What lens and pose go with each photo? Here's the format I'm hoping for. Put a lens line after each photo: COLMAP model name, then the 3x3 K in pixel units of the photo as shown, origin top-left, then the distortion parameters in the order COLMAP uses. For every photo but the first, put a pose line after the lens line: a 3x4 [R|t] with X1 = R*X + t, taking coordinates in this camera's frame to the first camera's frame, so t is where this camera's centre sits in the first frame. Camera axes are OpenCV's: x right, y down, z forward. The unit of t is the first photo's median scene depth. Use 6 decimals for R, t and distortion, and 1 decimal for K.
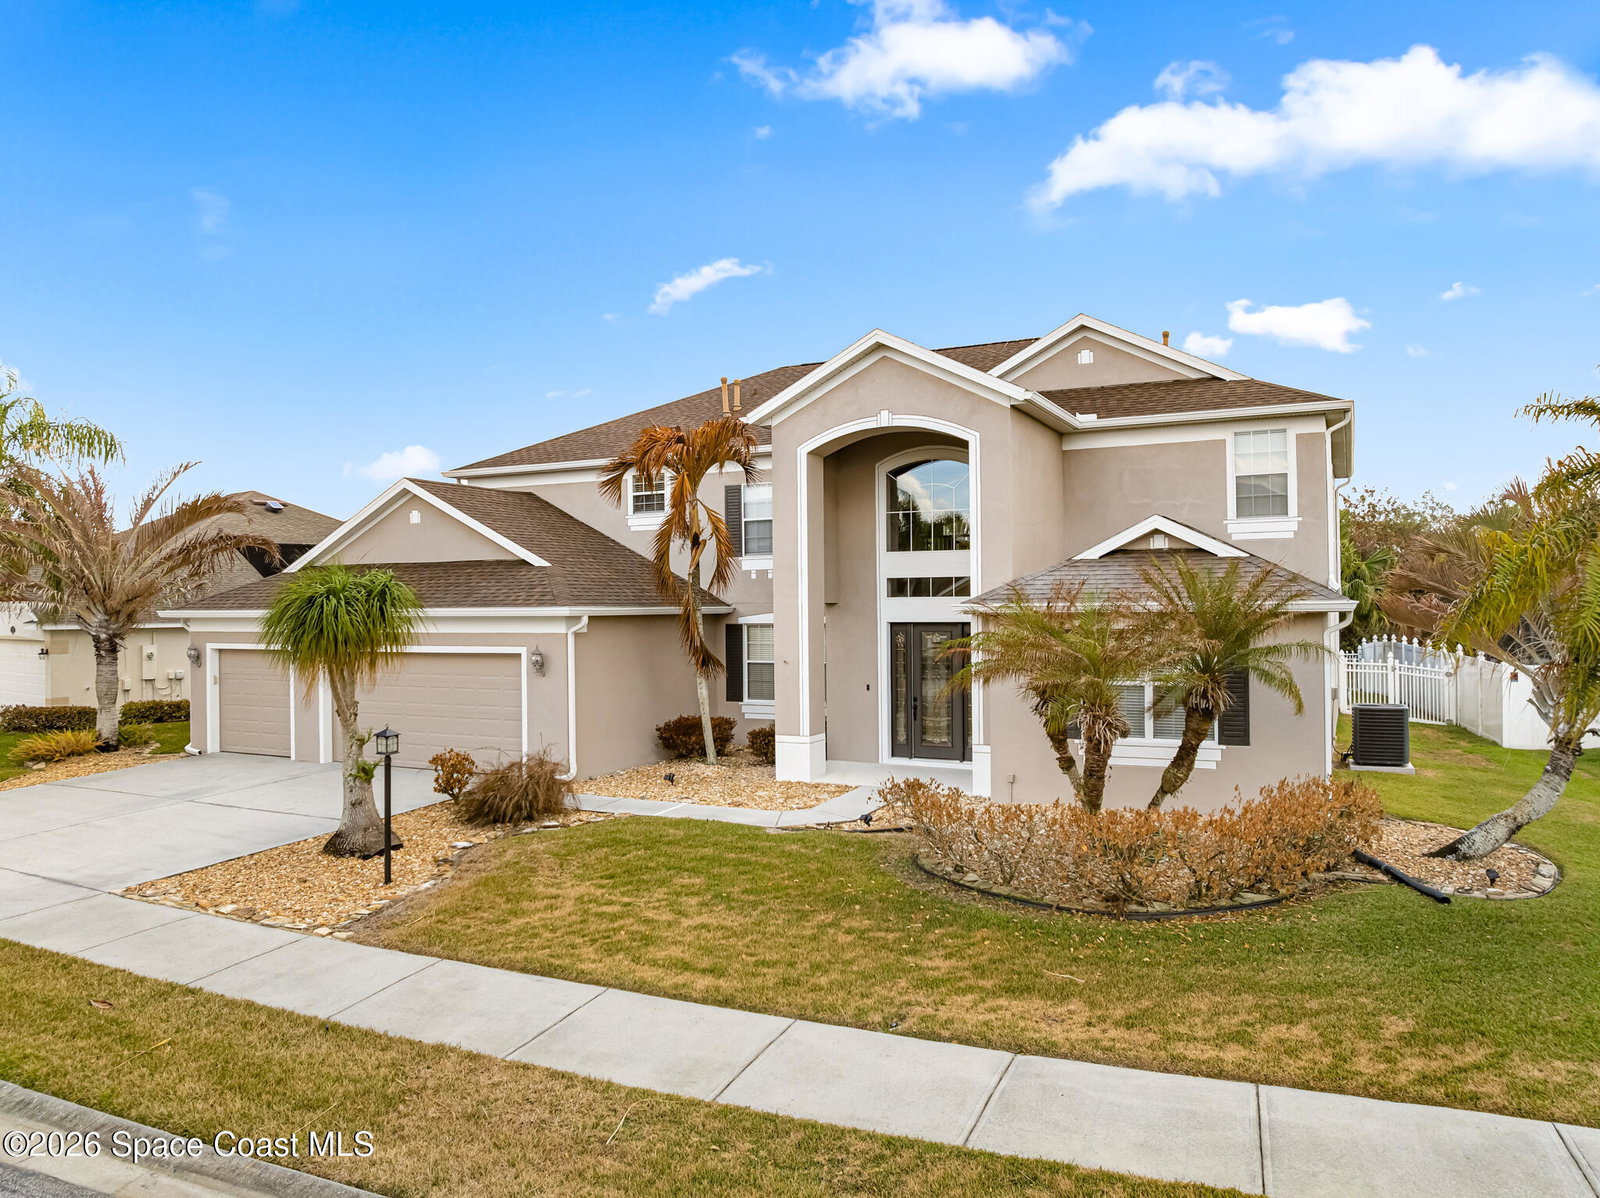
lens RADIAL K [[1118.8, 0, 800.0], [0, 1118.8, 599.0], [0, 0, 1]] dist [-0.040091, -0.002309]
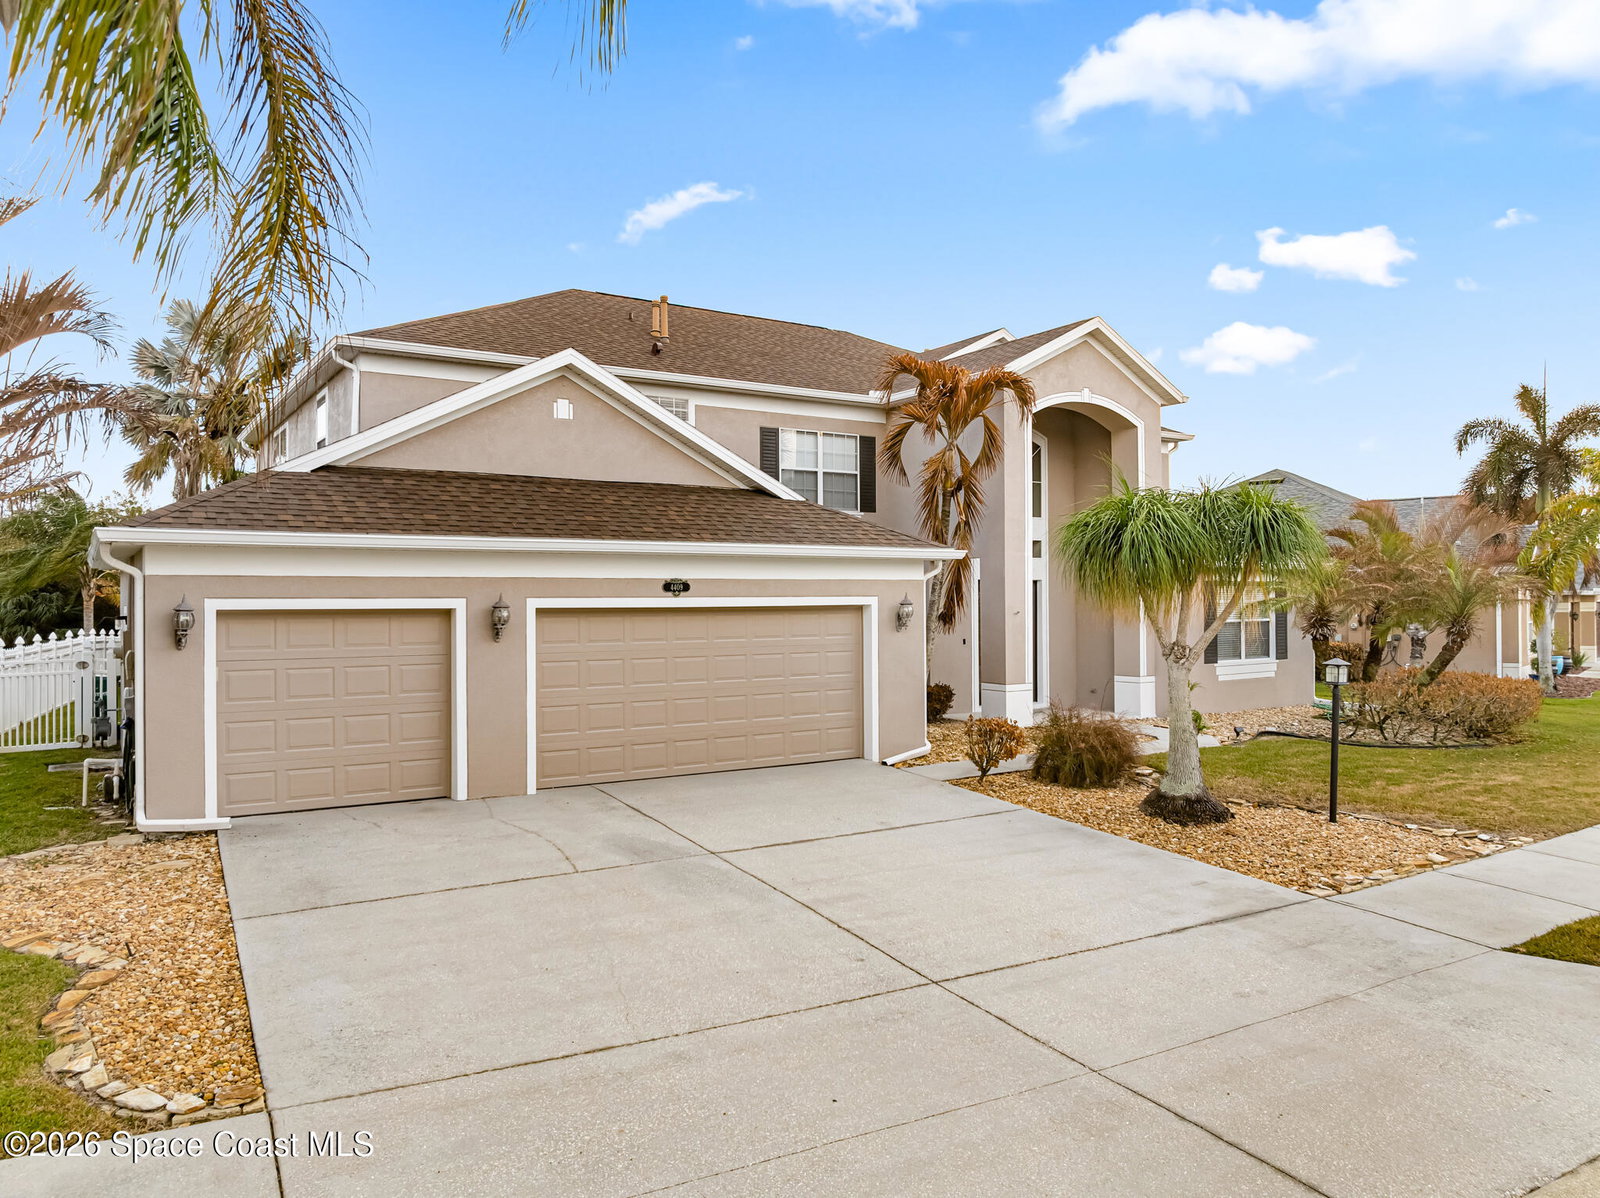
lens RADIAL K [[1128.1, 0, 800.0], [0, 1128.1, 599.0], [0, 0, 1]] dist [-0.042522, -0.003394]
pose [[0.510000, 0.009984, 0.860116, -1.036043], [-0.000227, 0.999934, -0.011472, 0.056954], [-0.860174, 0.005655, 0.509969, 0.661828]]
